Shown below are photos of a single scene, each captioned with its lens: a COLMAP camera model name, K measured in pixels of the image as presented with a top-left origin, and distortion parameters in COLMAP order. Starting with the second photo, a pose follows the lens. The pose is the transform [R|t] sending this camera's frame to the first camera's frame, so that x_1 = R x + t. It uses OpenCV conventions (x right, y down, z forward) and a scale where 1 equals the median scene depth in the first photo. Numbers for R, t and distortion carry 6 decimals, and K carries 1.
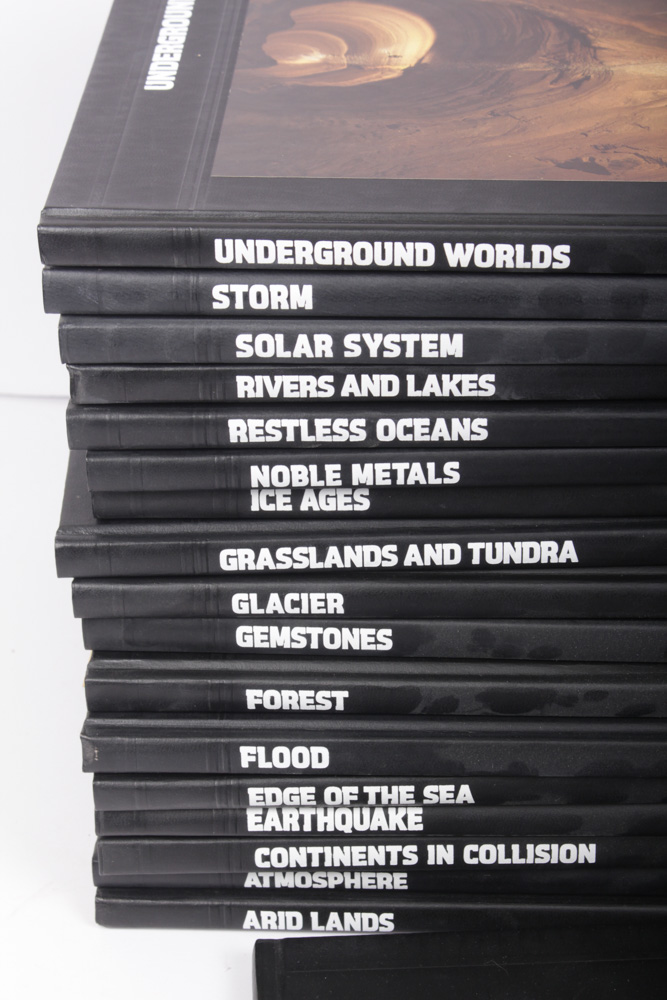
lens RADIAL K [[2244.1, 0, 326.4], [0, 2244.1, 499.8], [0, 0, 1]] dist [0.051729, 0.000000]
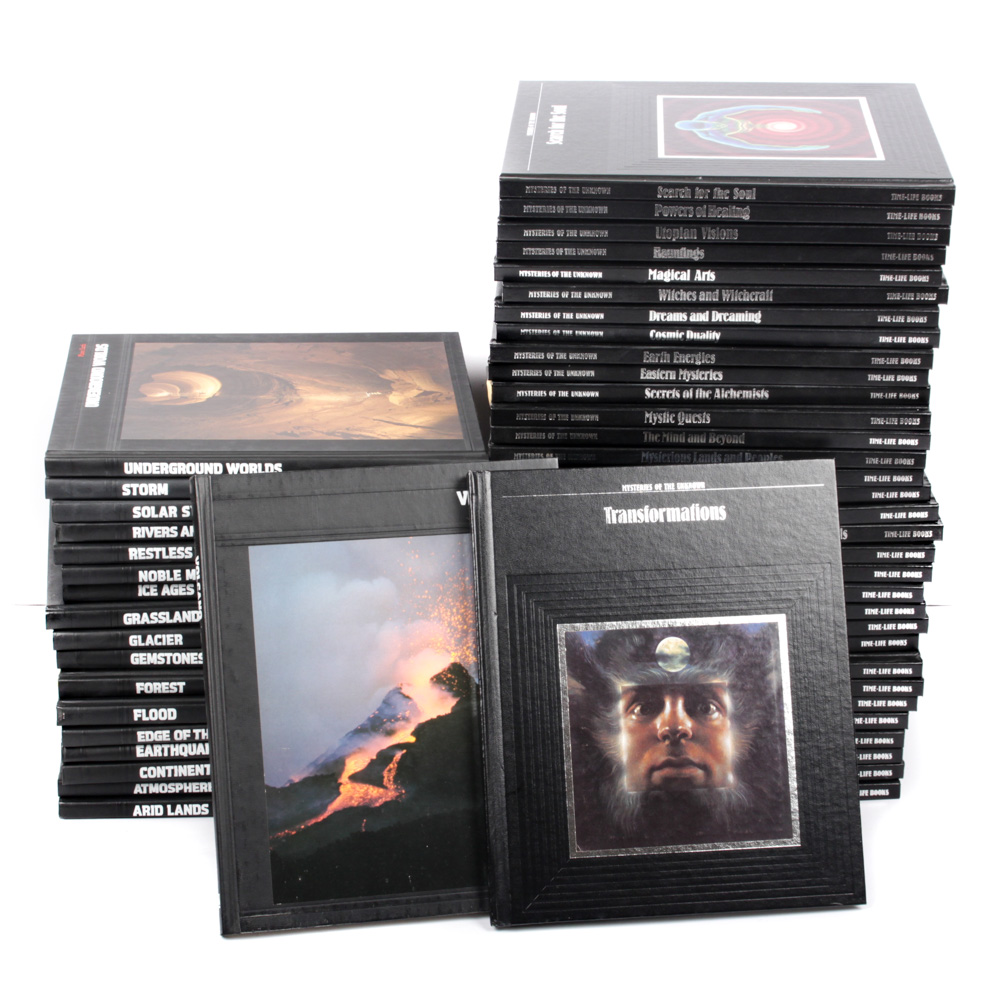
lens RADIAL K [[2306.7, 0, 506.6], [0, 2306.7, 500.7], [0, 0, 1]] dist [-0.114624, 0.000000]
pose [[0.985603, -0.007063, 0.168930, -0.056777], [0.042422, 0.977497, -0.206638, 0.380407], [-0.163669, 0.210829, 0.963724, -1.173839]]
